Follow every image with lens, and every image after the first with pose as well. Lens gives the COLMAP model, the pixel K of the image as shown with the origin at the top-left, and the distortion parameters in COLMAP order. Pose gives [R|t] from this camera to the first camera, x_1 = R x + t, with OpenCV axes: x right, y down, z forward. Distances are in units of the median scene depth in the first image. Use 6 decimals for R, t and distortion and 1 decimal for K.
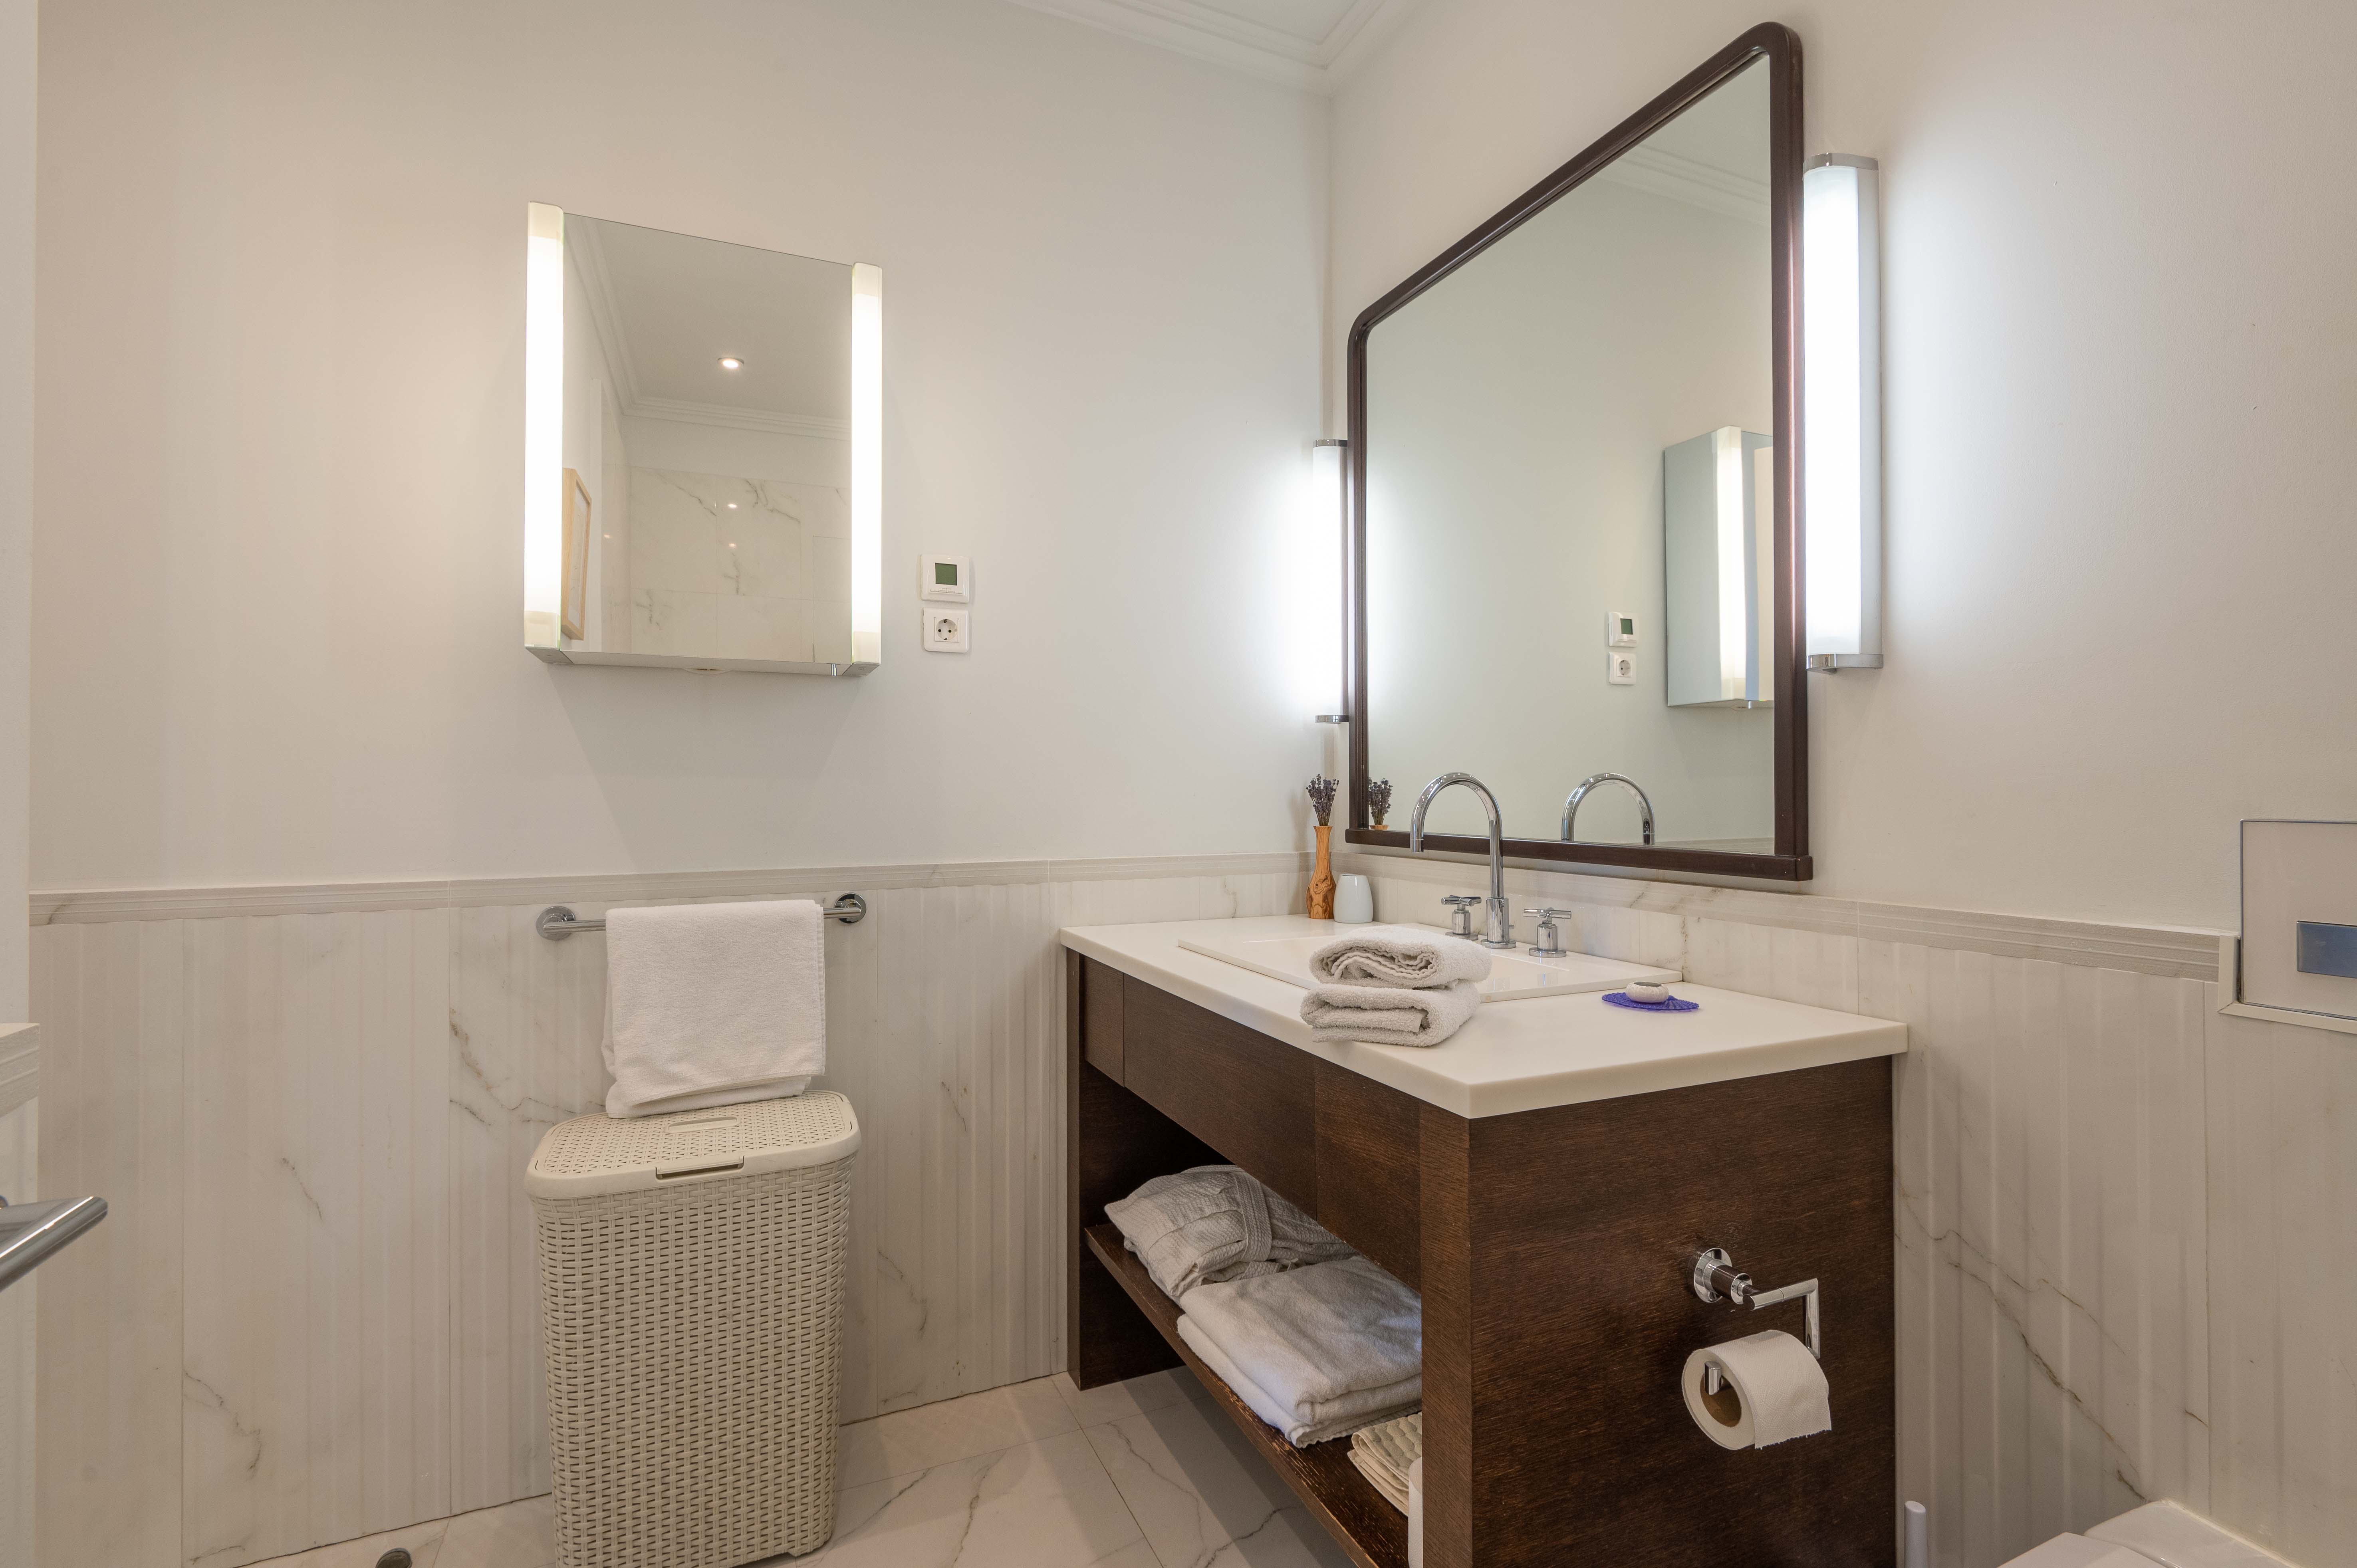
lens RADIAL K [[1073.6, 0, 1173.7], [0, 1073.6, 767.2], [0, 0, 1]] dist [0.009163, -0.012456]
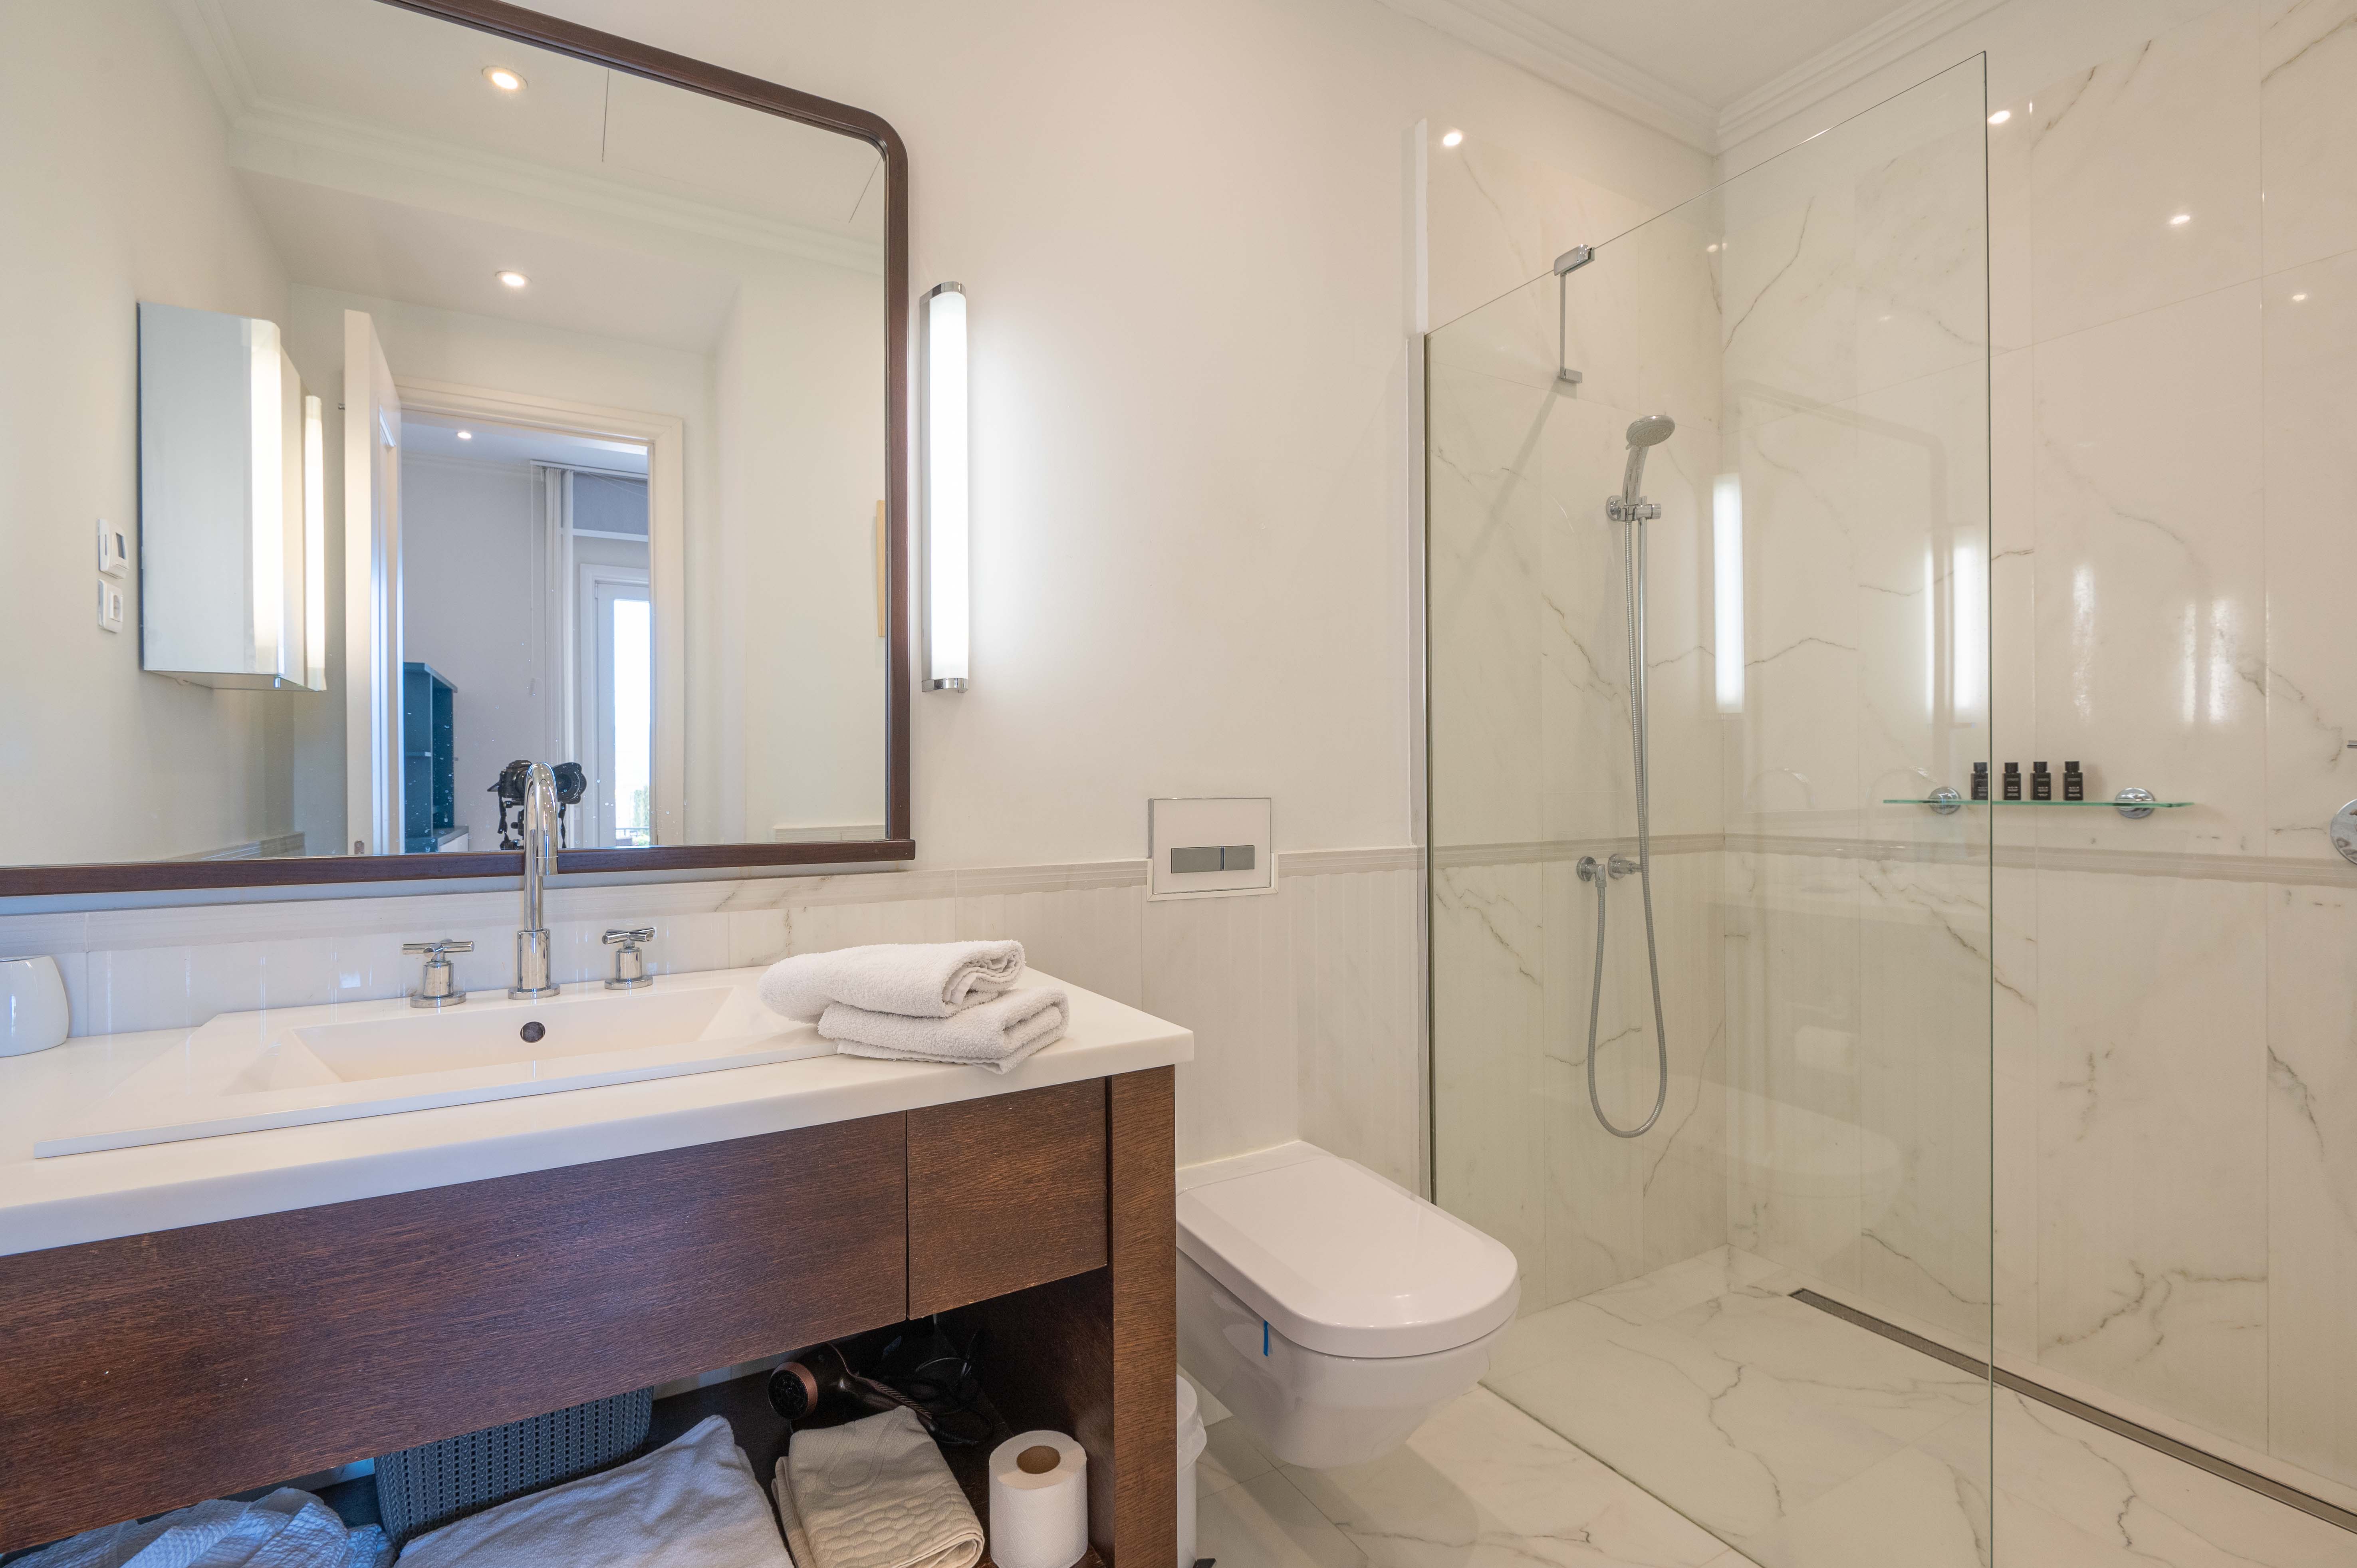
lens RADIAL K [[1073.6, 0, 1173.7], [0, 1073.6, 767.2], [0, 0, 1]] dist [0.009163, -0.012456]
pose [[-0.116296, 0.015009, 0.993101, -0.634769], [-0.014366, 0.999756, -0.016791, 0.017019], [-0.993111, -0.016219, -0.116052, 0.817904]]
